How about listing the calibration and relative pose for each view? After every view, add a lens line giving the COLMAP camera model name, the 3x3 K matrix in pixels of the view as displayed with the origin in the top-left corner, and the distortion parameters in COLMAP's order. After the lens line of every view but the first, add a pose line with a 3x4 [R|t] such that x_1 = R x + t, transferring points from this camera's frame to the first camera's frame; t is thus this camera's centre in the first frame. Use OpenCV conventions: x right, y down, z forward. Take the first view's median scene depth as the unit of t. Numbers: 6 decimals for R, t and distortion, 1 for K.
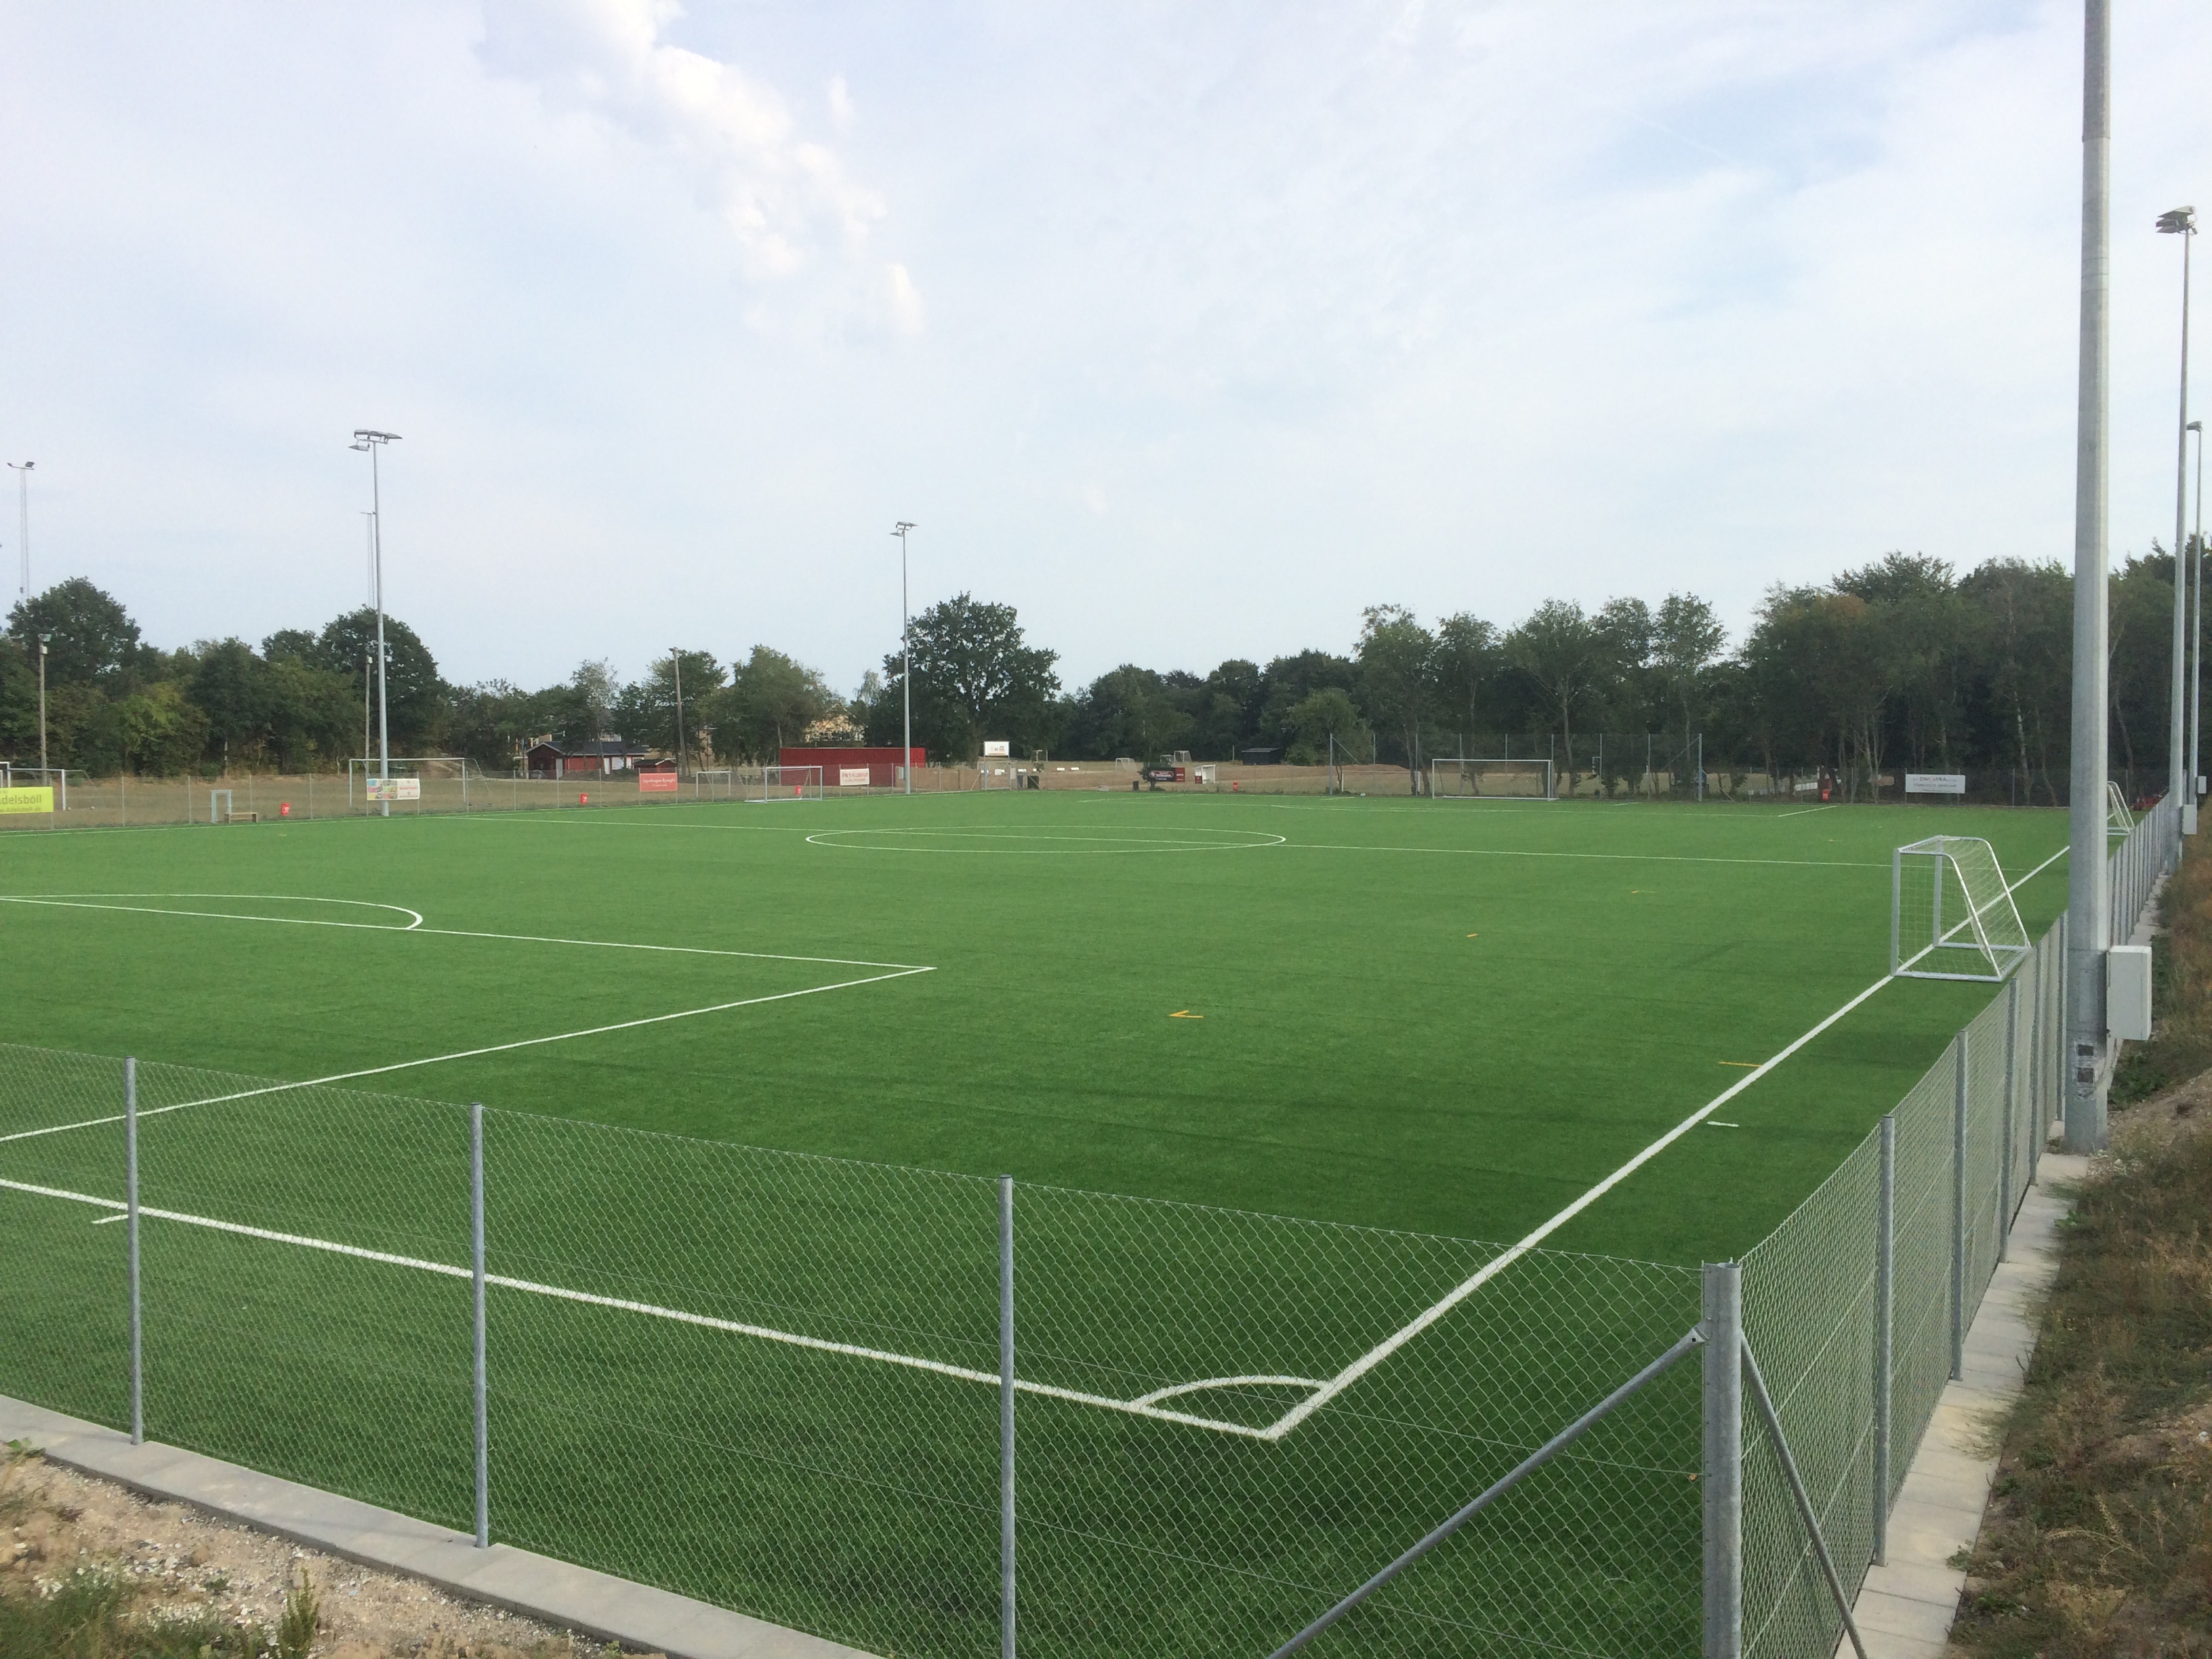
lens RADIAL K [[1902.5, 0, 1061.6], [0, 1902.5, 837.7], [0, 0, 1]] dist [0.071537, -0.055173]
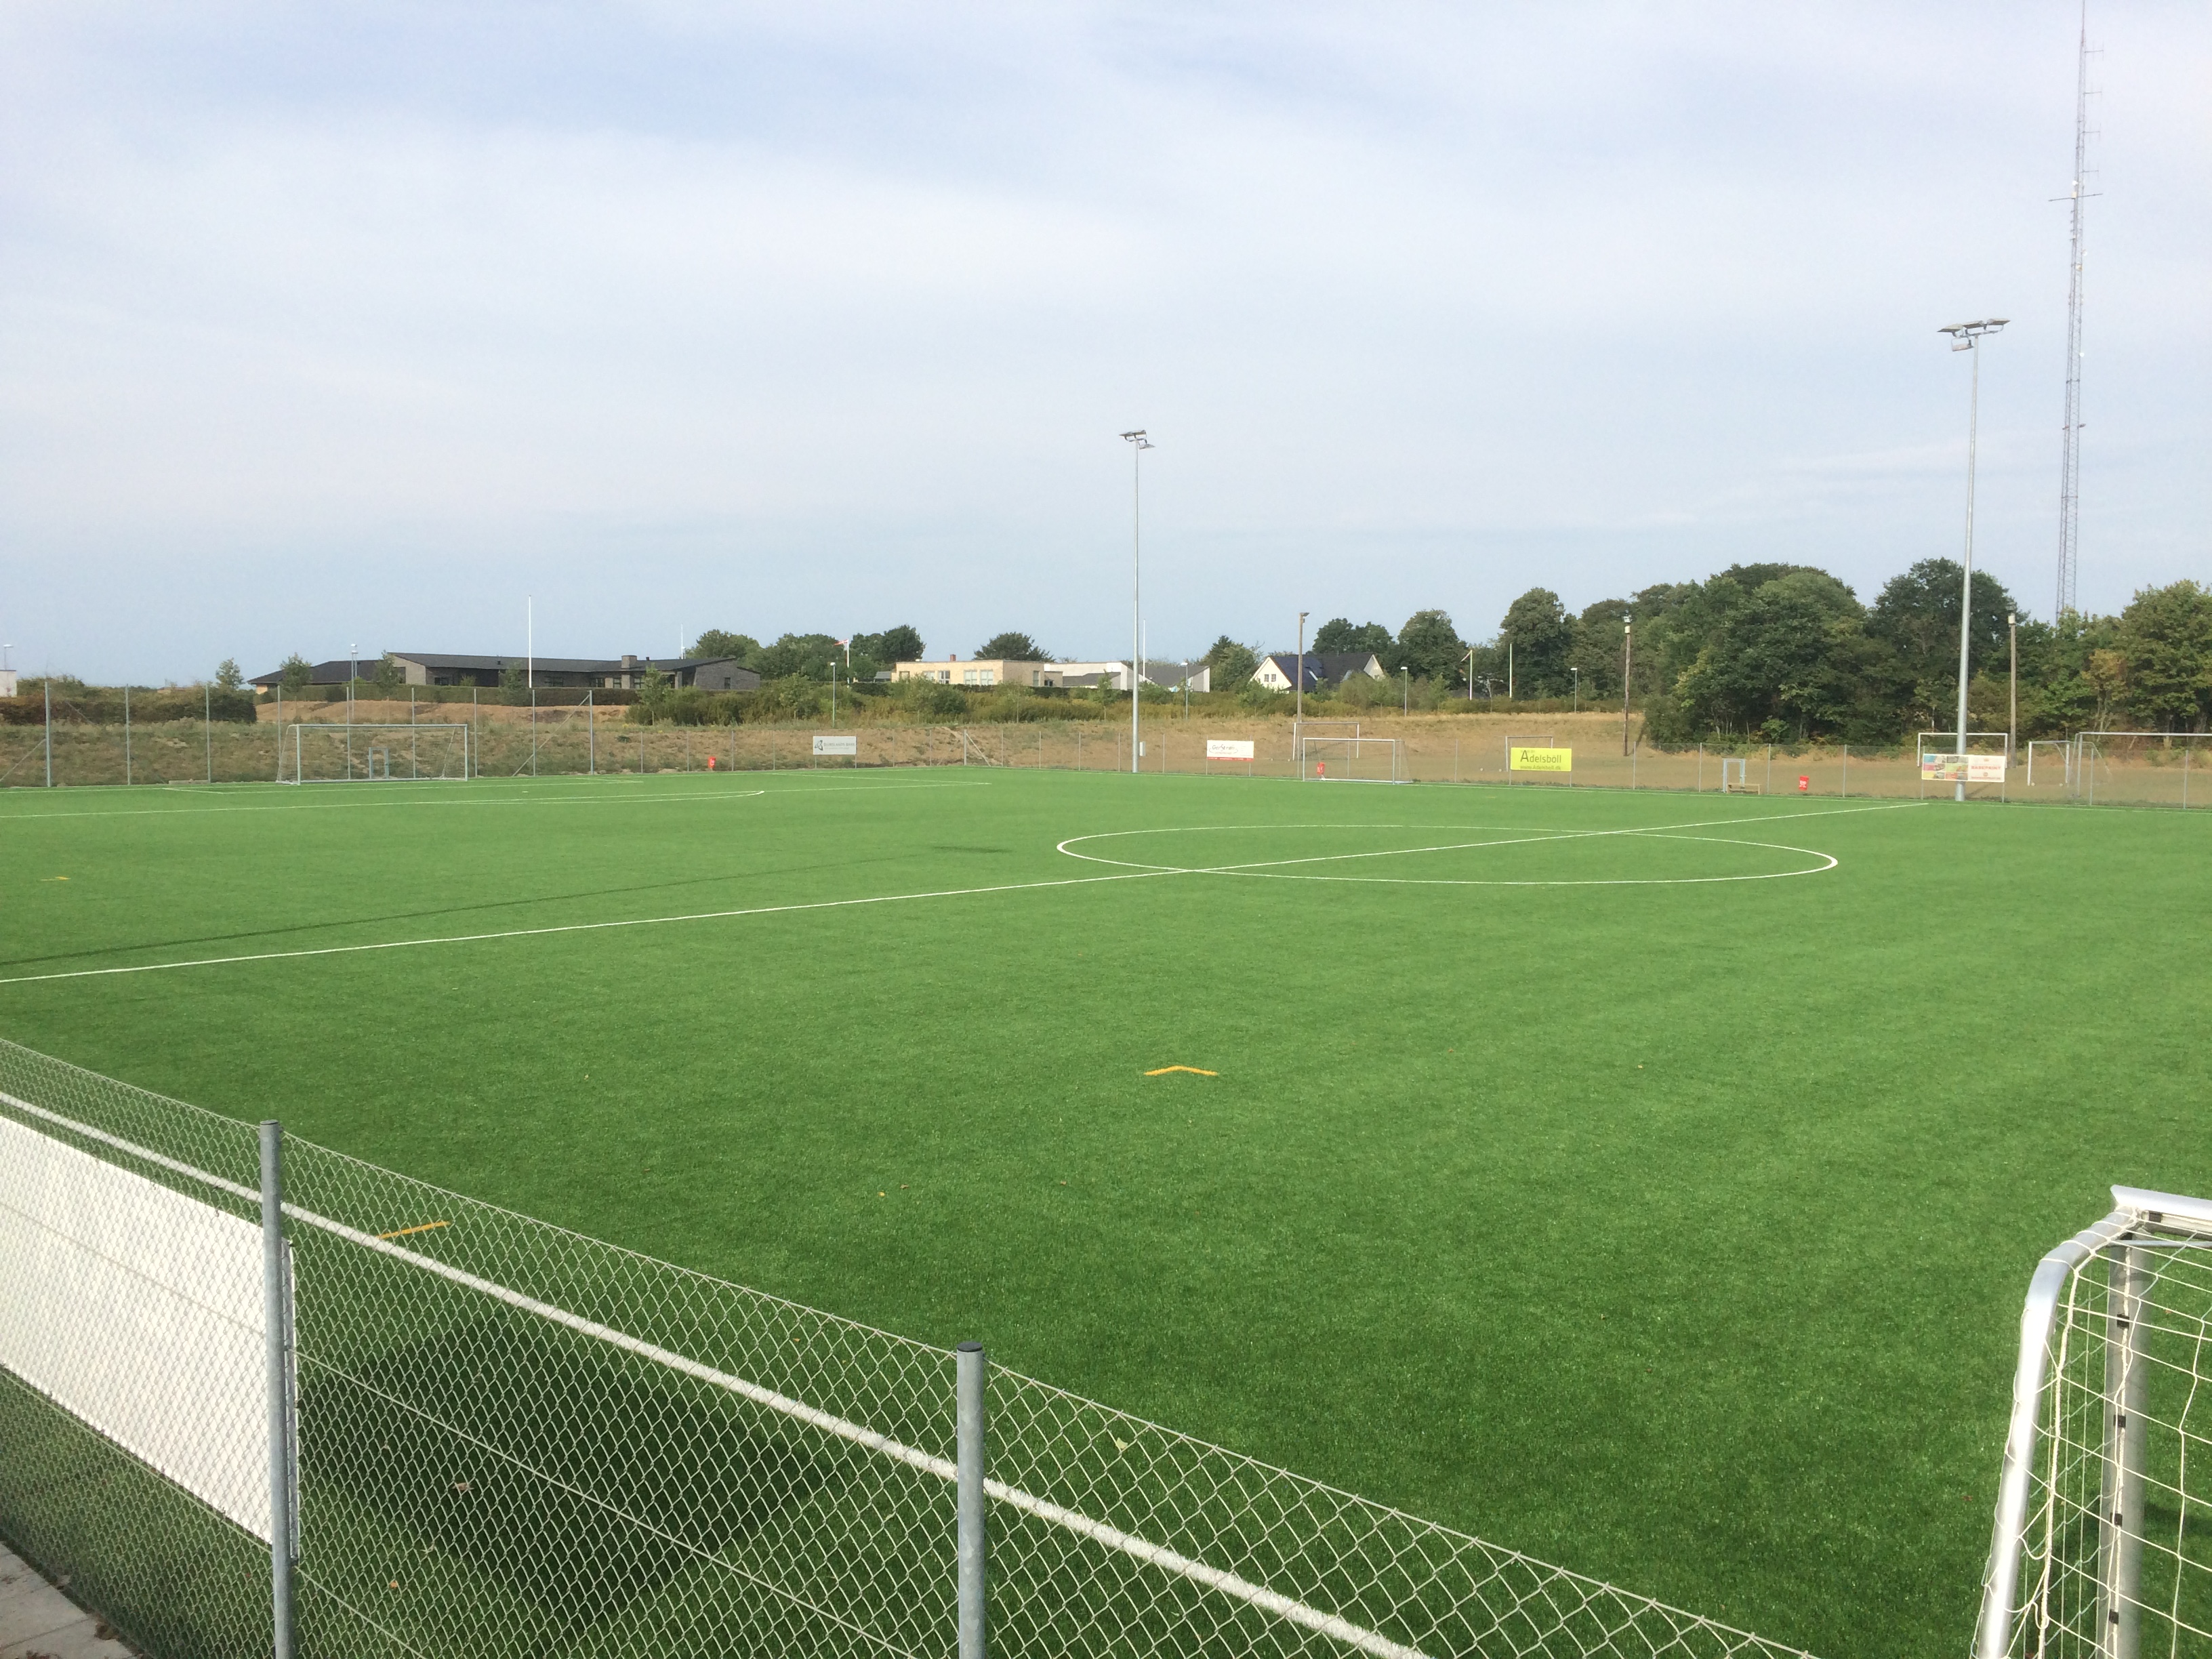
lens RADIAL K [[1902.5, 0, 1104.2], [0, 1902.5, 820.9], [0, 0, 1]] dist [0.071537, -0.055173]
pose [[-0.204505, 0.052931, -0.977433, 0.348168], [-0.059997, 0.995982, 0.066488, -0.023950], [0.977025, 0.072240, -0.200508, 0.551169]]
